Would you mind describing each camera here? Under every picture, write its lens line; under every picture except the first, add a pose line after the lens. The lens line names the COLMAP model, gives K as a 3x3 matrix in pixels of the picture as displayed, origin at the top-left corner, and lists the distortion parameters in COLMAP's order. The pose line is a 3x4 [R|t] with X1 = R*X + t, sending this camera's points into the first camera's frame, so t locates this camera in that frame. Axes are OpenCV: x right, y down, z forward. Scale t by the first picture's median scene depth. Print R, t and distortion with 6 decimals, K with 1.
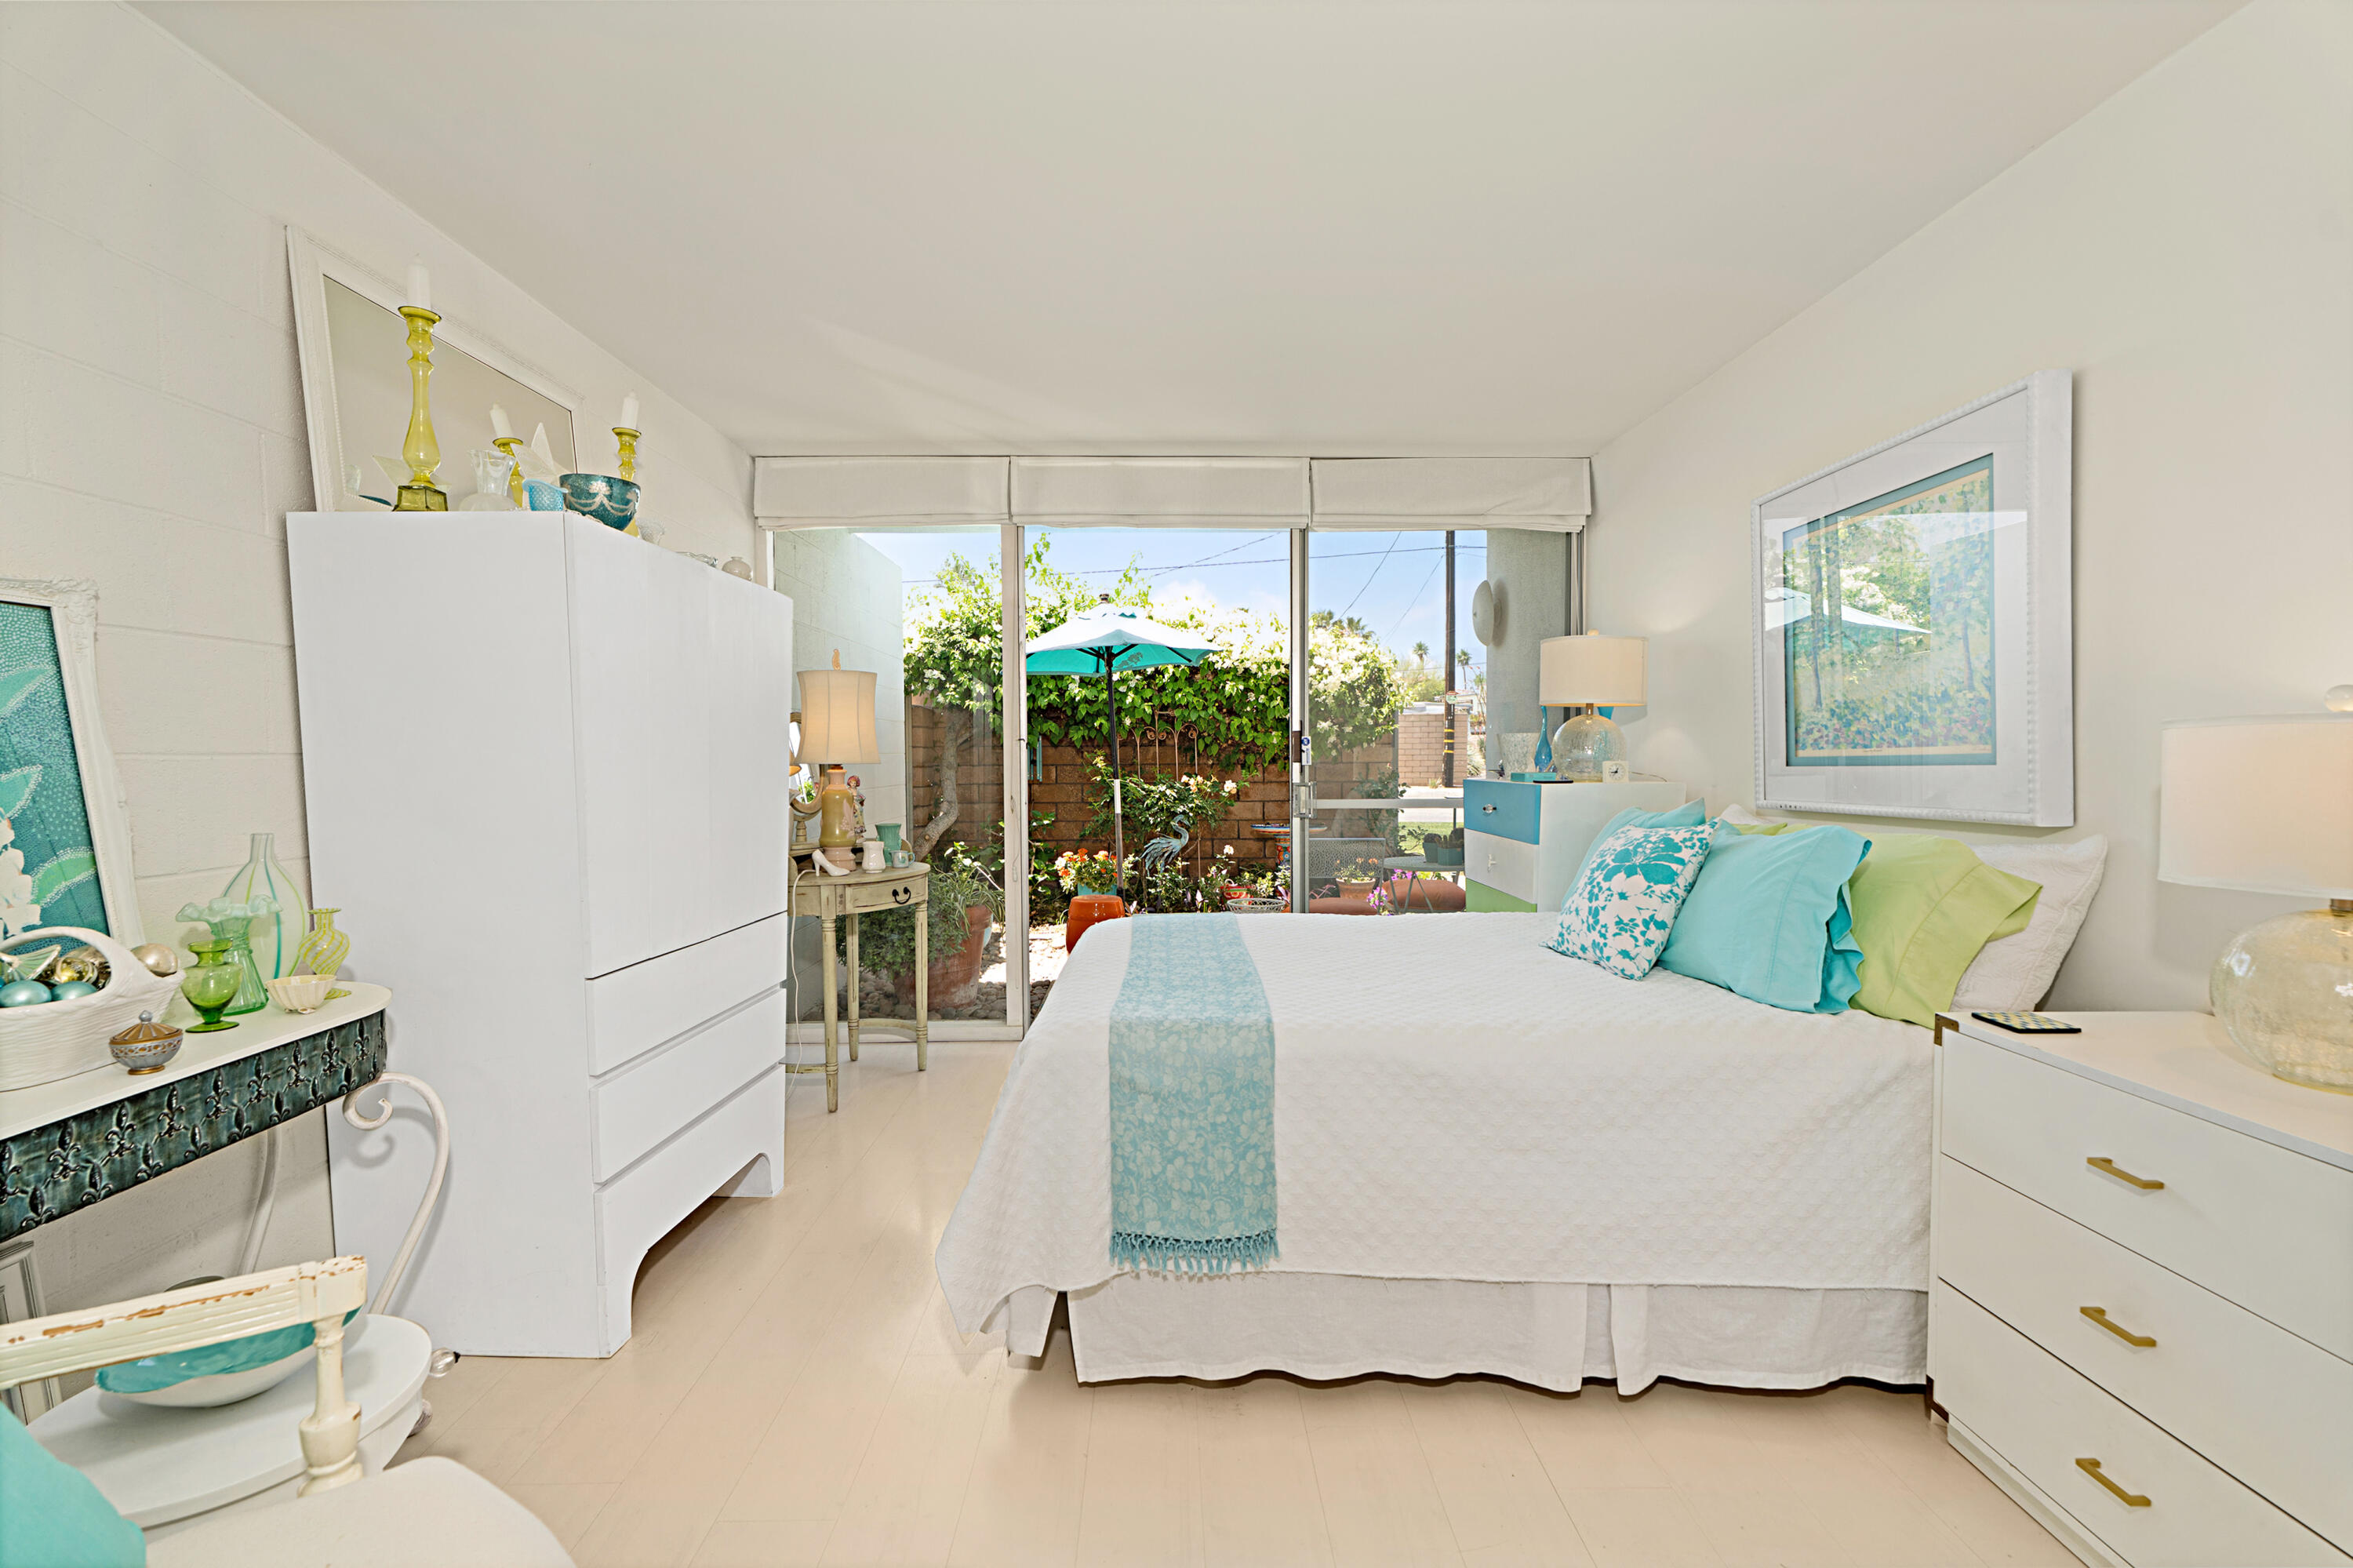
lens RADIAL K [[1057.5, 0, 1188.5], [0, 1057.5, 783.8], [0, 0, 1]] dist [0.001430, 0.000521]
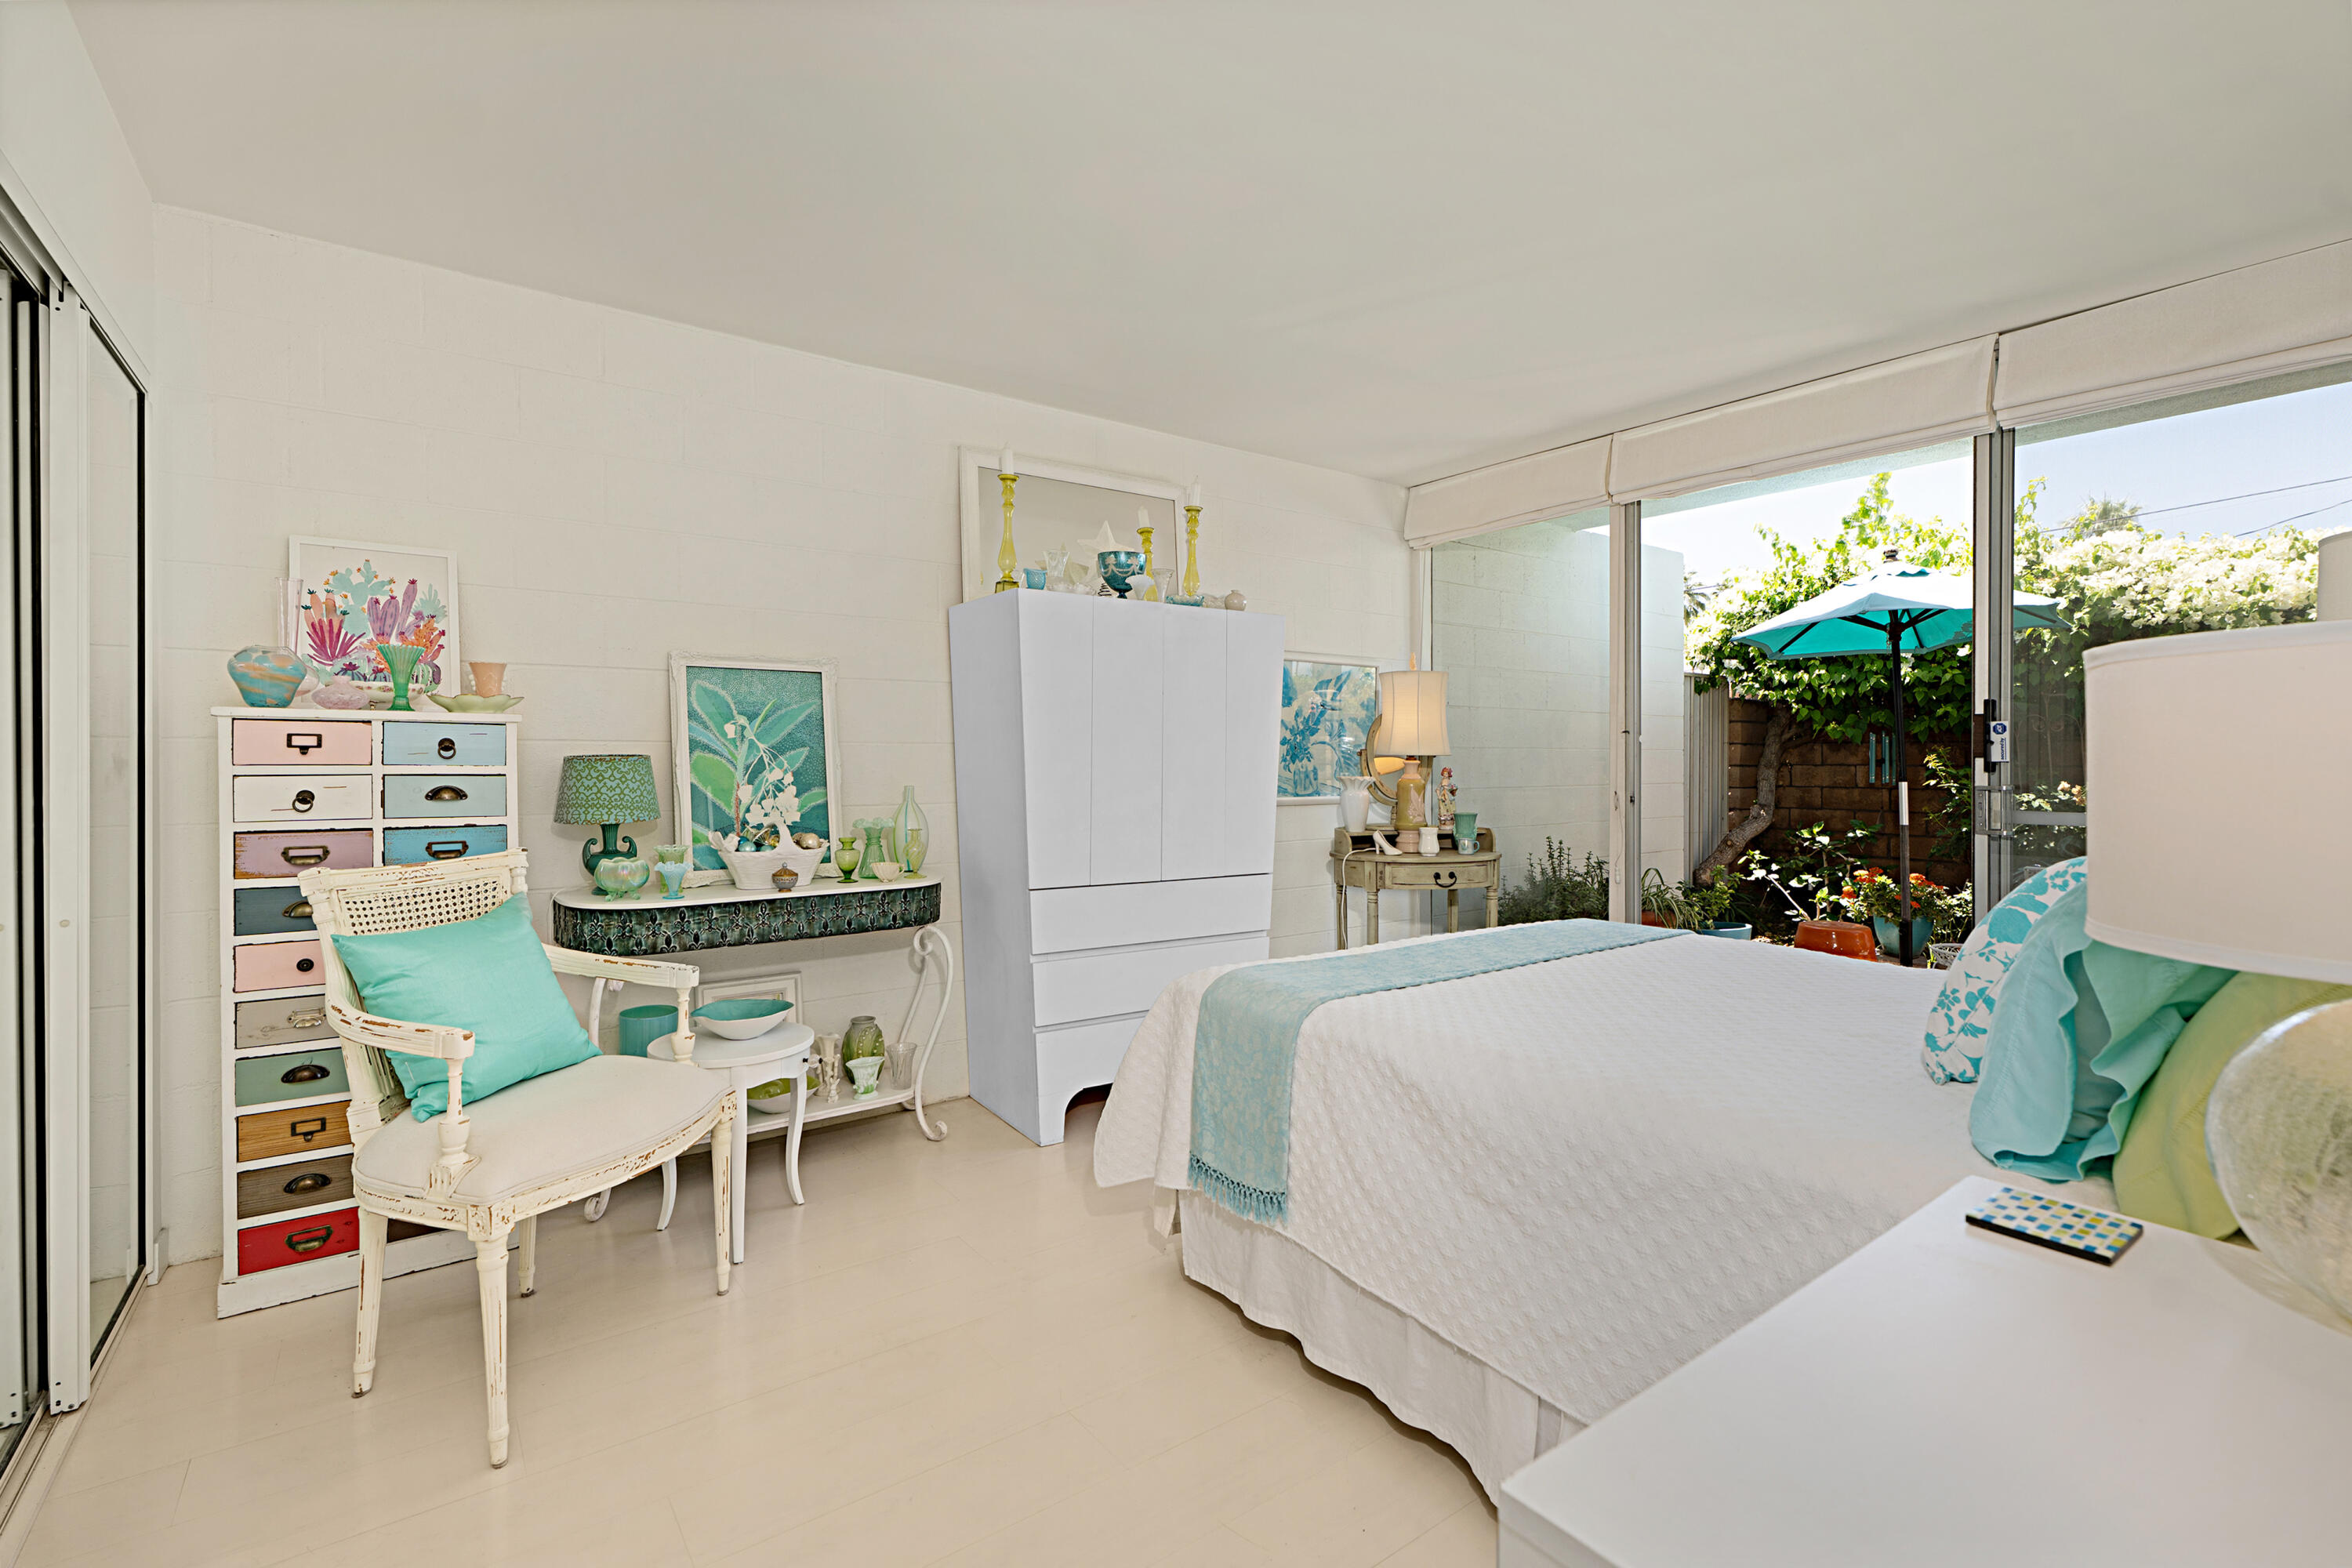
lens RADIAL K [[1067.4, 0, 1171.7], [0, 1067.4, 761.3], [0, 0, 1]] dist [0.001099, 0.000242]
pose [[0.573058, 0.006920, -0.819486, 0.272524], [-0.027096, 0.999578, -0.010507, 0.003506], [0.819067, 0.028226, 0.573003, 0.093999]]
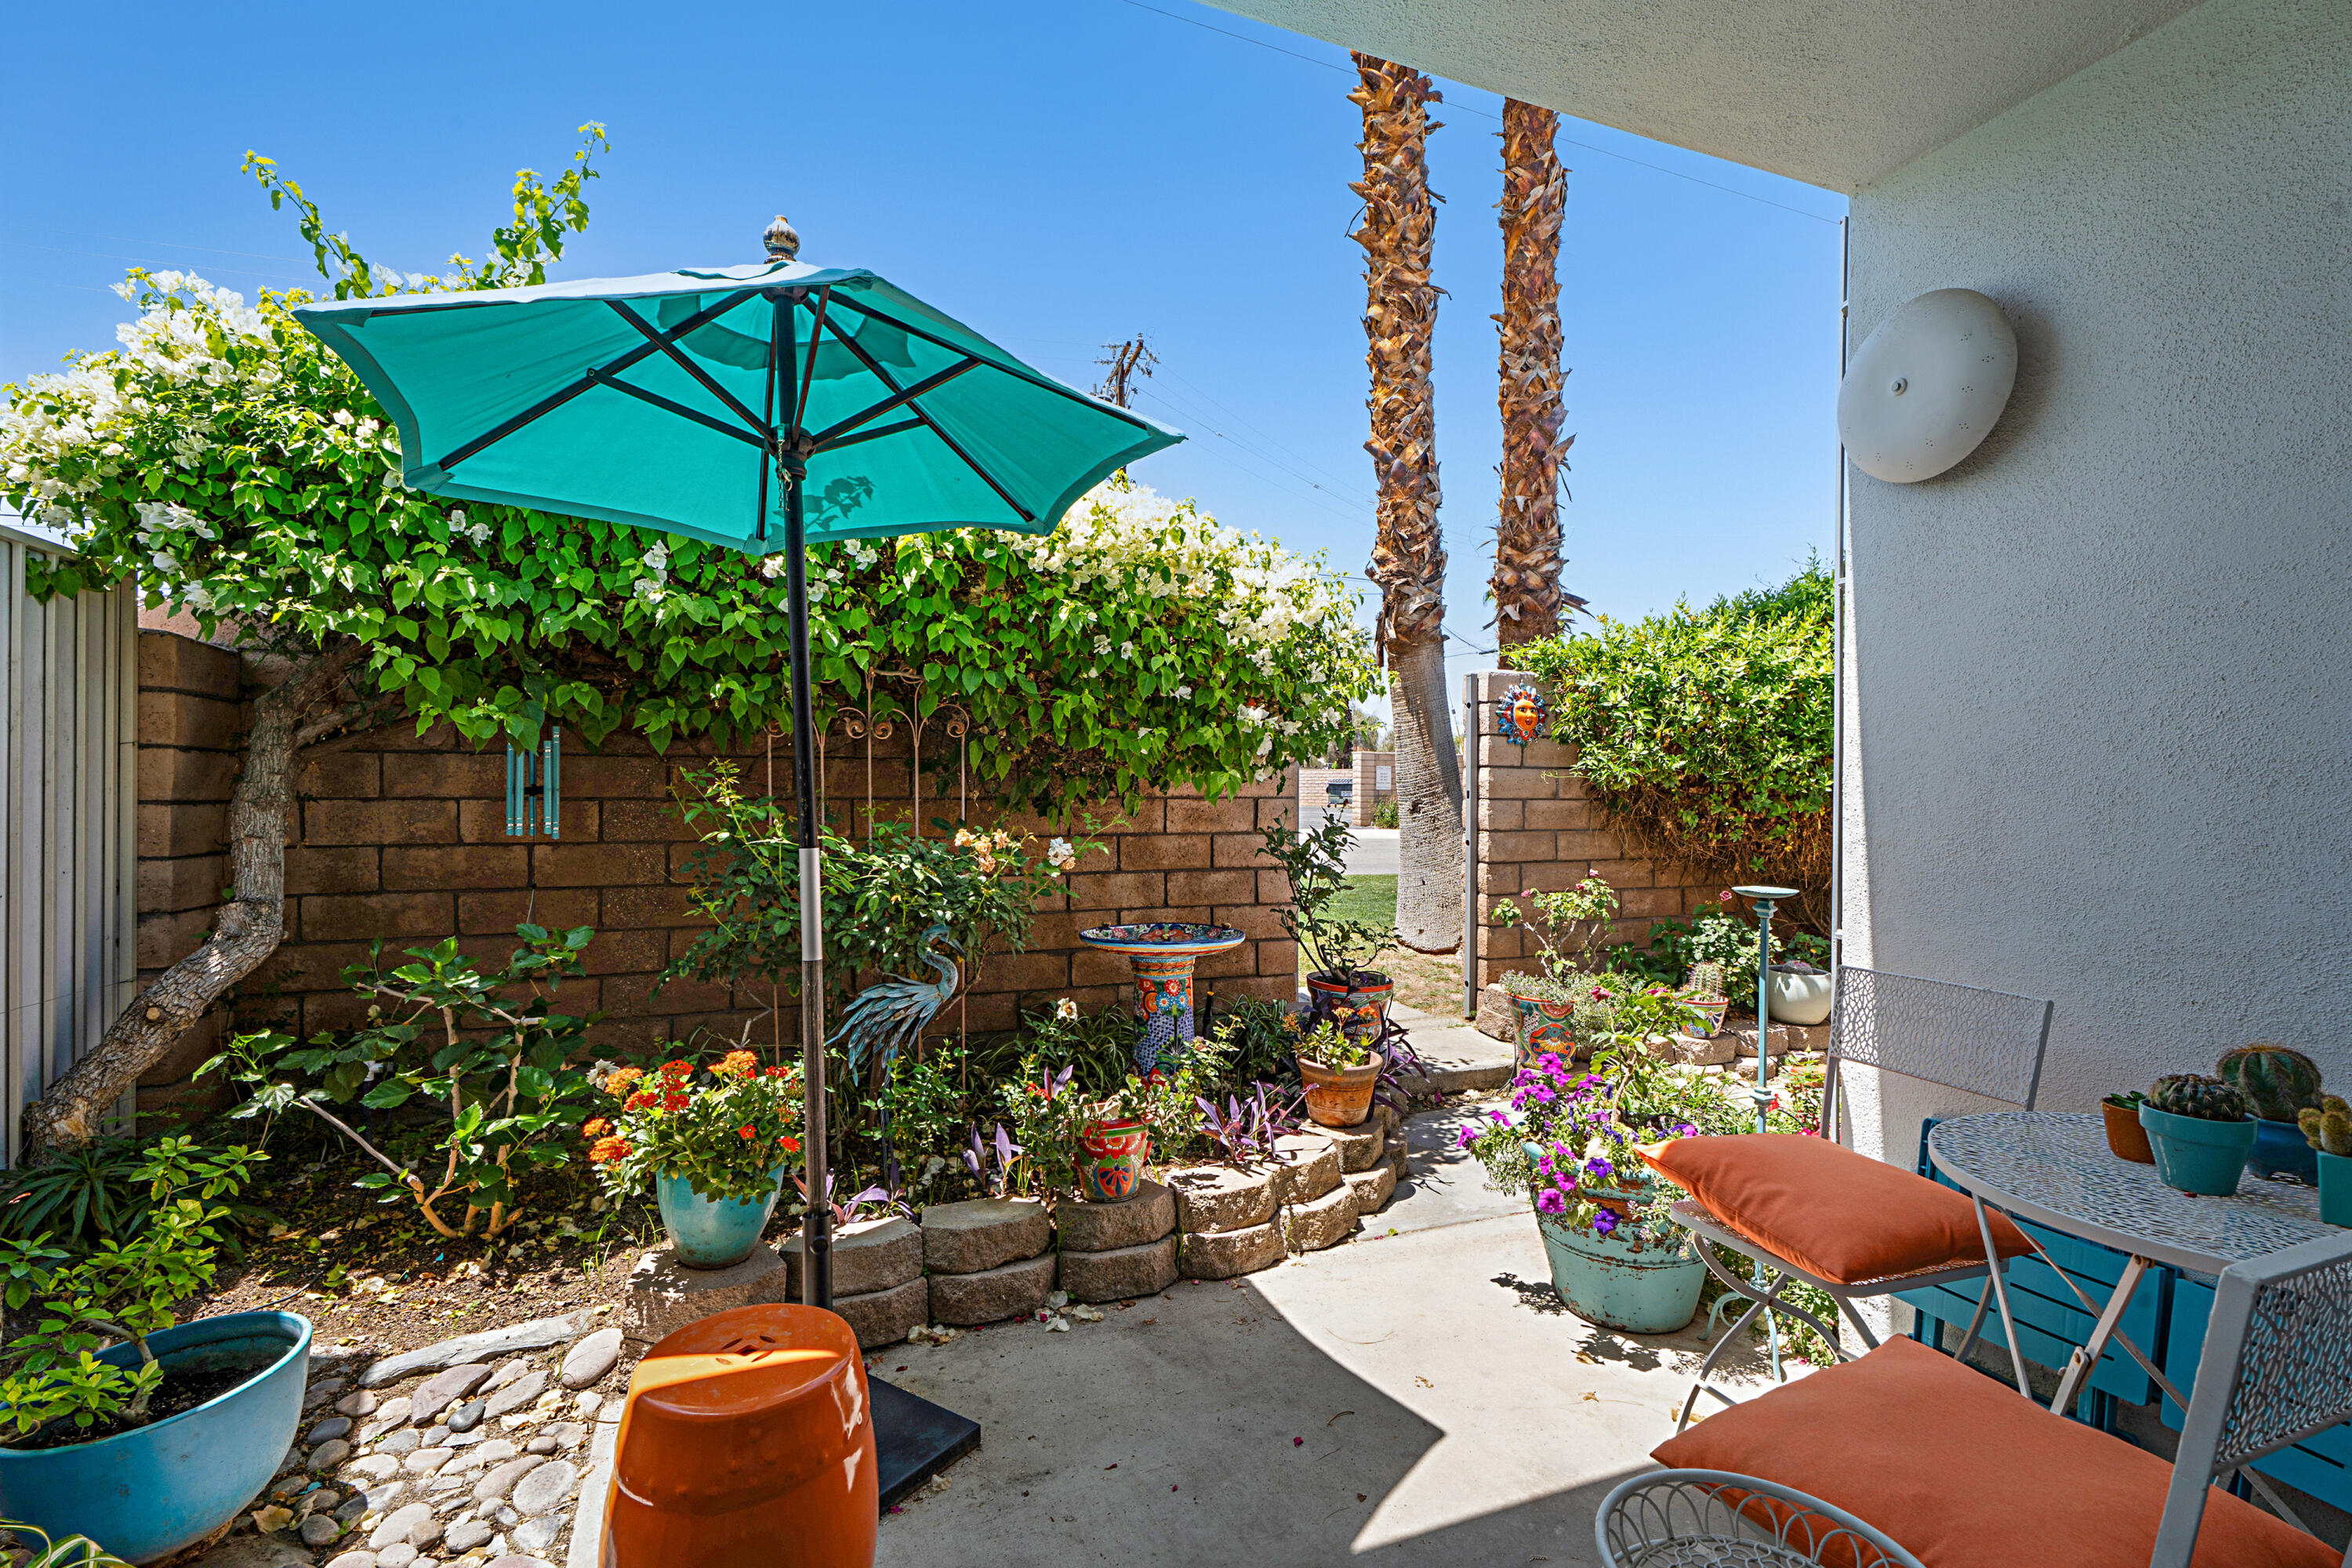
lens RADIAL K [[1063.5, 0, 1175.2], [0, 1063.5, 790.1], [0, 0, 1]] dist [0.003341, 0.000622]
pose [[0.936295, 0.008610, 0.351110, -0.076202], [0.001535, 0.999590, -0.028606, -0.011728], [-0.351212, 0.027322, 0.935897, 0.675694]]
